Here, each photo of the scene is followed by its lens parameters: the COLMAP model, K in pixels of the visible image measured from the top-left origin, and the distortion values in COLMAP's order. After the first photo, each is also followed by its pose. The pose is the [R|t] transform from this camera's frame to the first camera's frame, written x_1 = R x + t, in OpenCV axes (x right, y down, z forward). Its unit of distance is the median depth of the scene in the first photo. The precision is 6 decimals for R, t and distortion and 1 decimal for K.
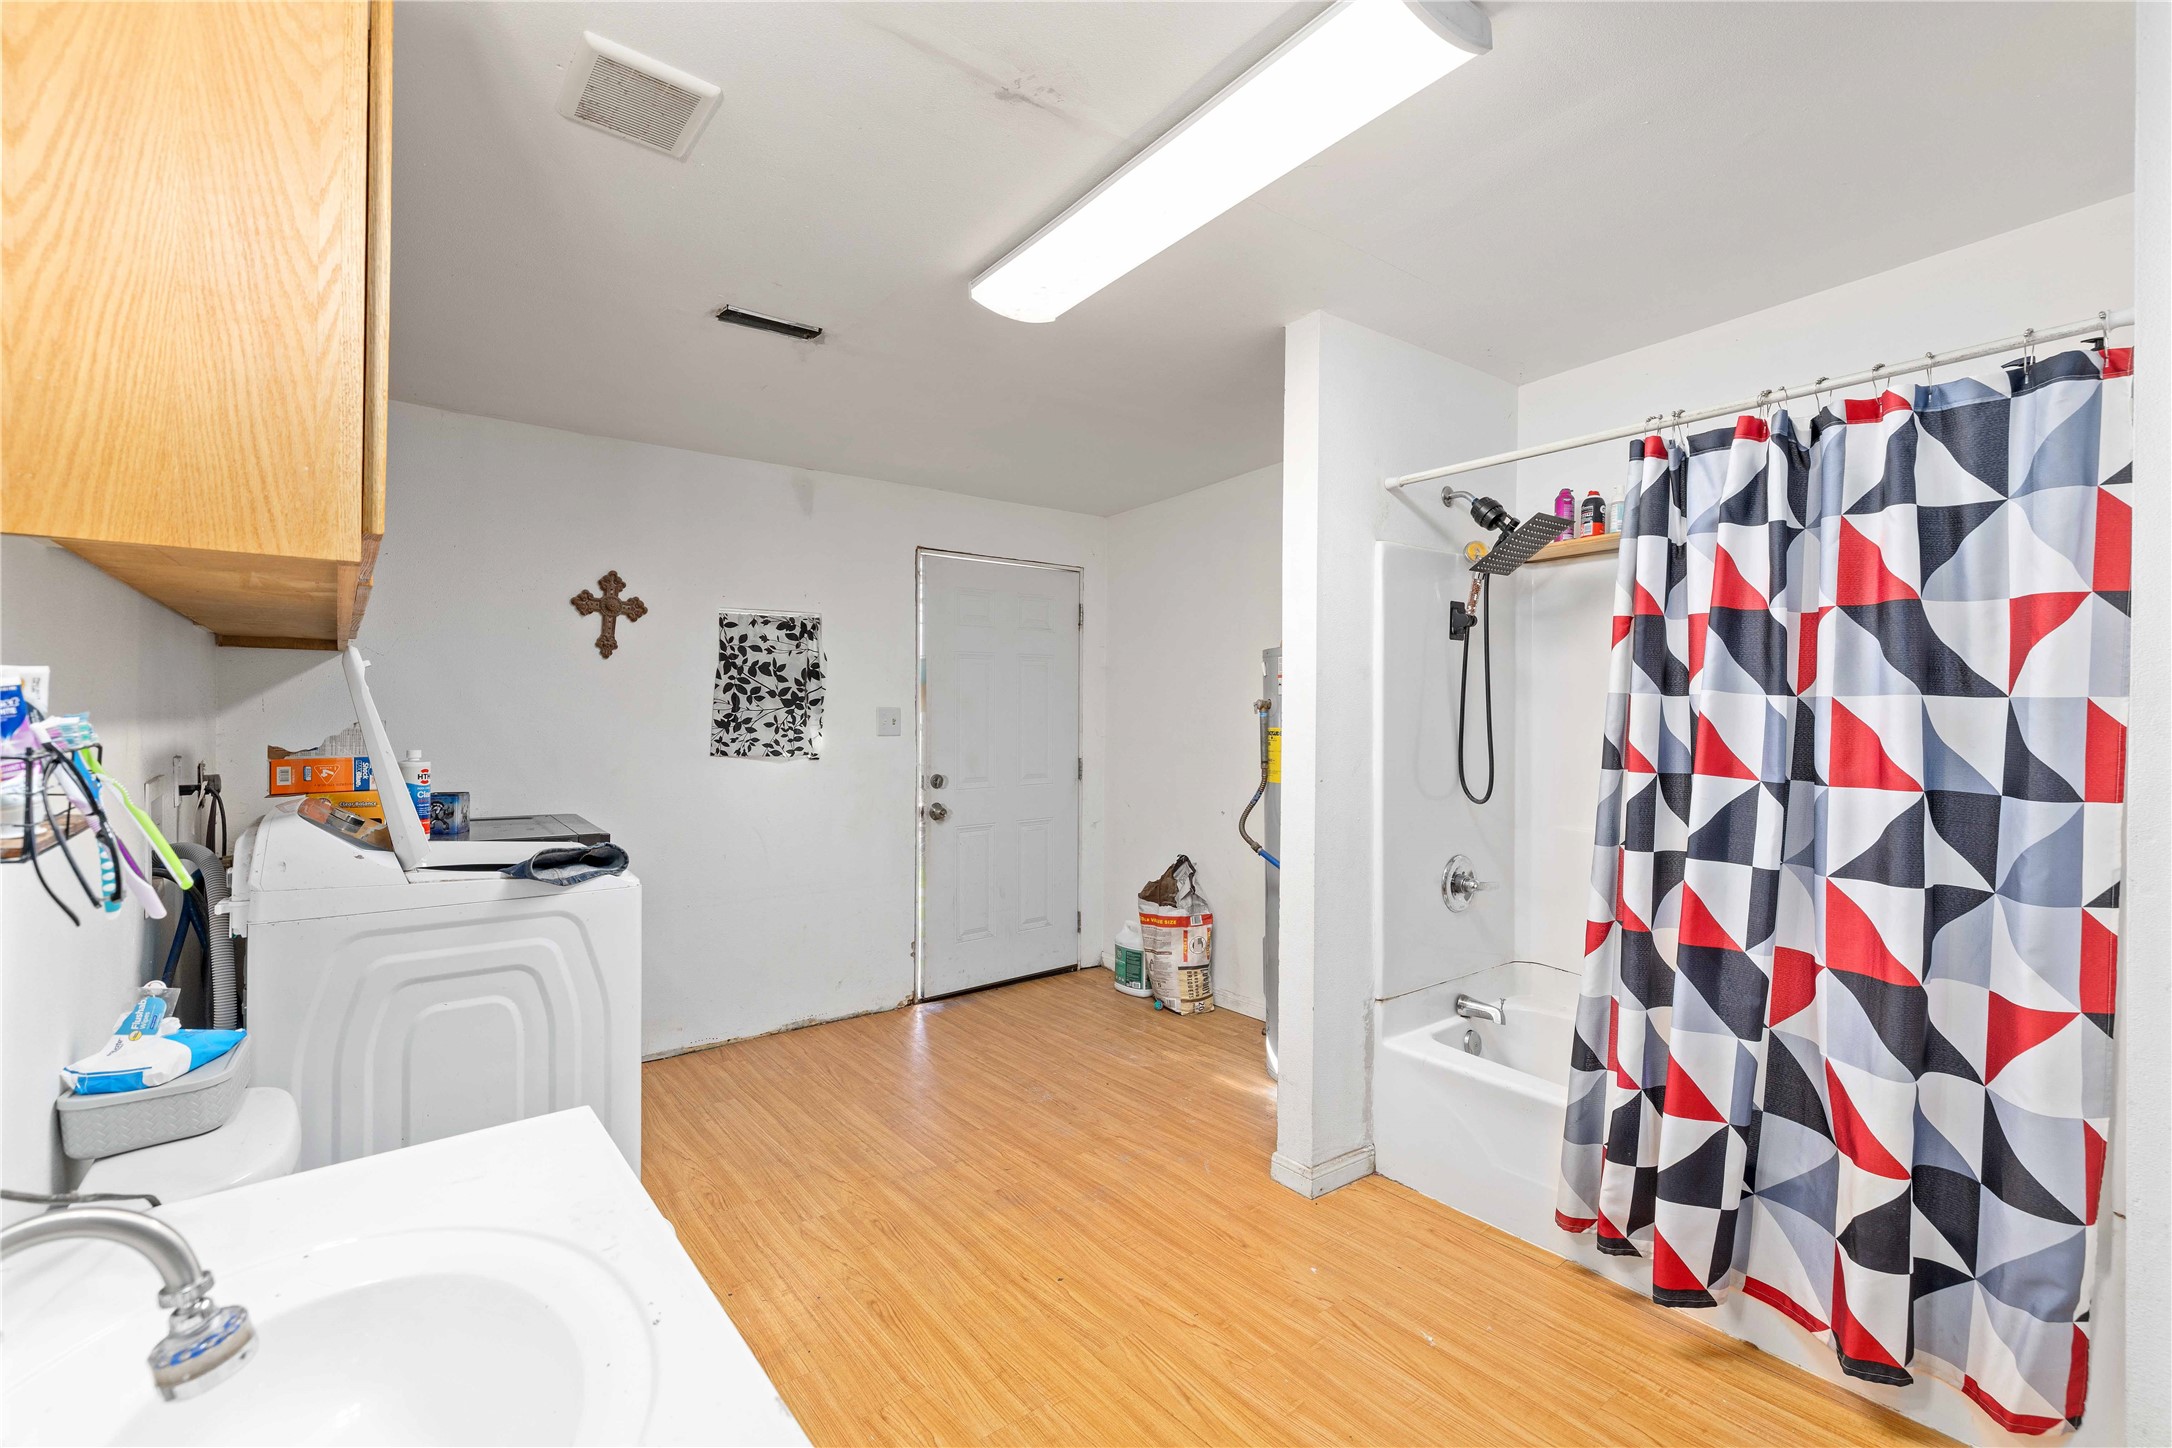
lens RADIAL K [[944.7, 0, 1087.0], [0, 944.7, 716.7], [0, 0, 1]] dist [-0.002181, 0.001529]
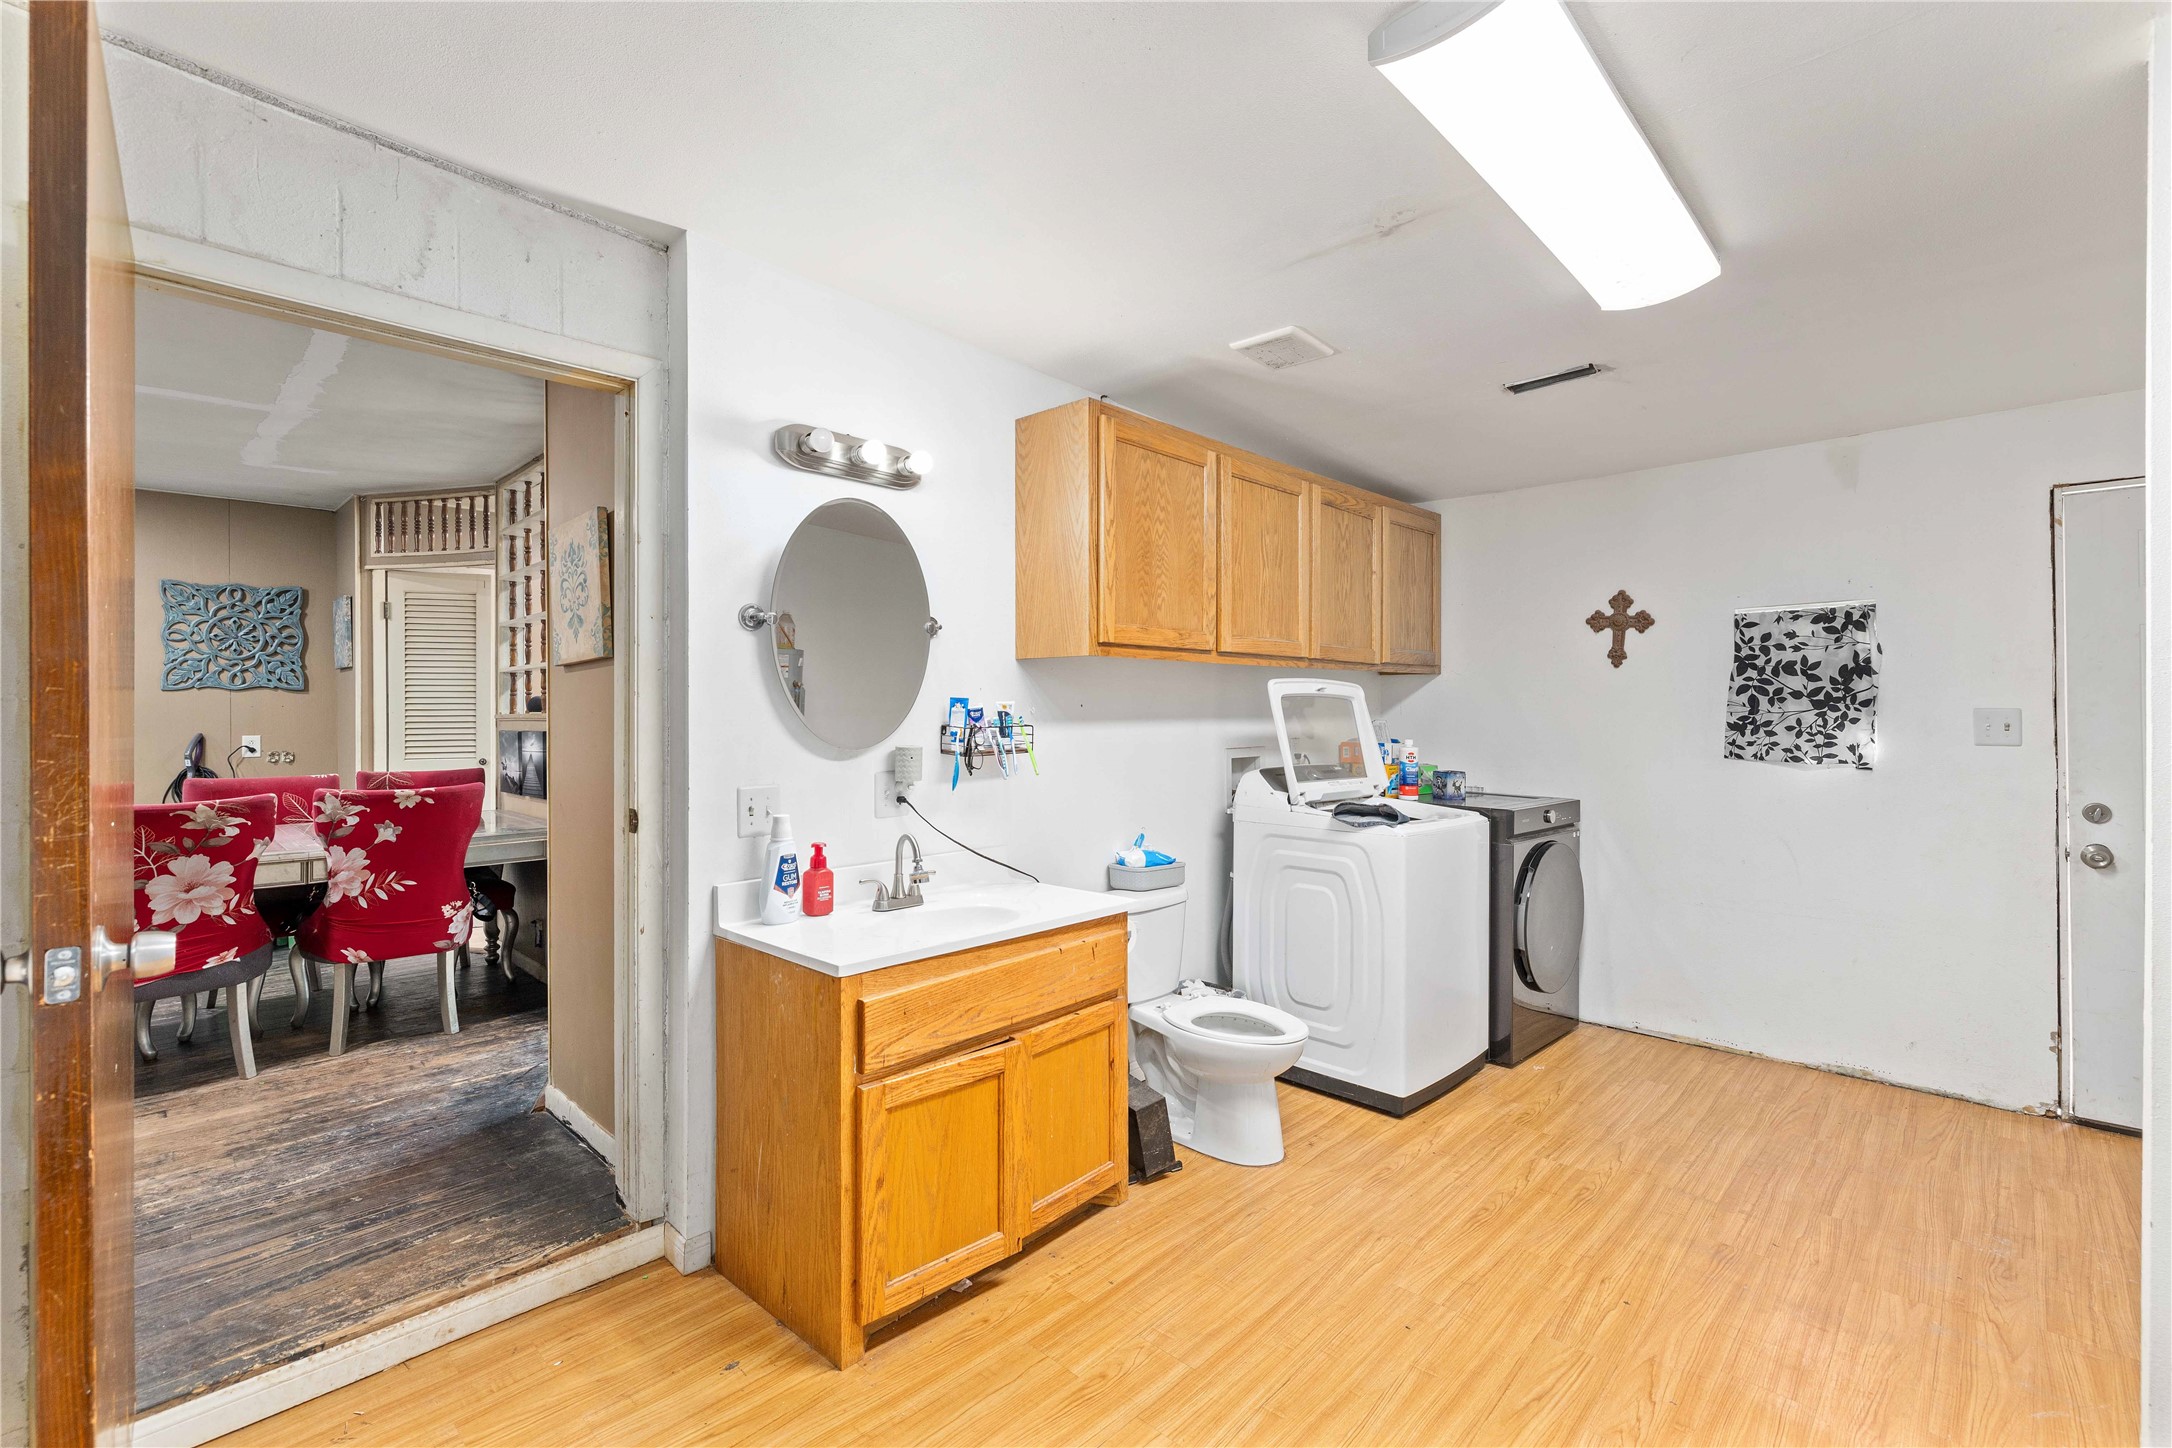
lens RADIAL K [[944.7, 0, 1074.0], [0, 944.7, 713.6], [0, 0, 1]] dist [-0.002181, 0.001529]
pose [[0.136145, -0.001853, -0.990687, 0.487688], [-0.005026, 0.999984, -0.002561, 0.000135], [0.990676, 0.005328, 0.136133, 0.176220]]
